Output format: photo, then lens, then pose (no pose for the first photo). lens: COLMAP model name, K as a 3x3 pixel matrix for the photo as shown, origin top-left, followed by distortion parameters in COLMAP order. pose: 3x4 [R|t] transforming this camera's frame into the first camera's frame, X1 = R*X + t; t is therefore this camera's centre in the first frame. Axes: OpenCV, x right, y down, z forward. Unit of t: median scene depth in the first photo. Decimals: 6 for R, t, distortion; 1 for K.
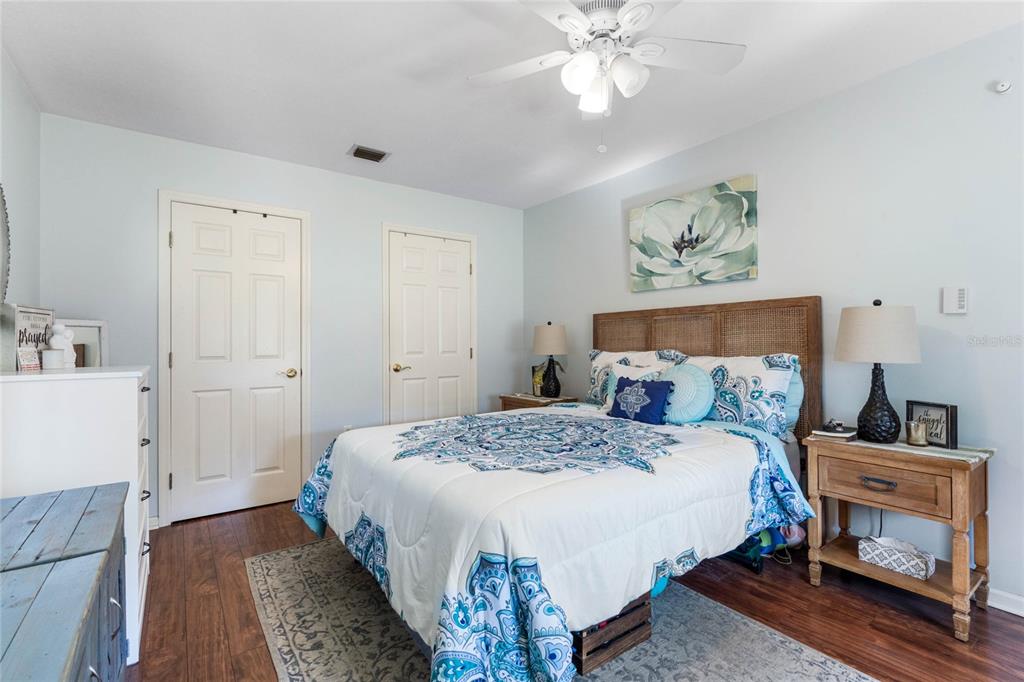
lens RADIAL K [[466.0, 0, 508.9], [0, 466.0, 339.3], [0, 0, 1]] dist [-0.003442, 0.000061]
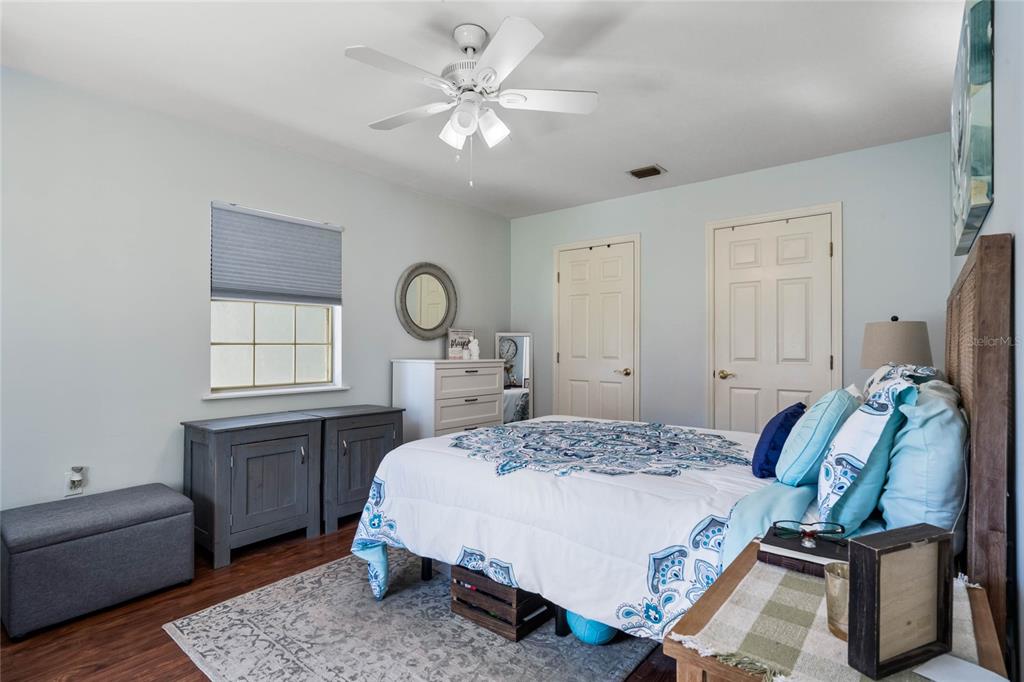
lens RADIAL K [[503.7, 0, 511.0], [0, 503.7, 344.2], [0, 0, 1]] dist [0.009298, -0.000117]
pose [[0.269014, 0.004658, -0.963125, 0.739207], [0.002220, 0.999983, 0.005456, -0.007008], [0.963134, -0.003606, 0.268999, 0.381232]]
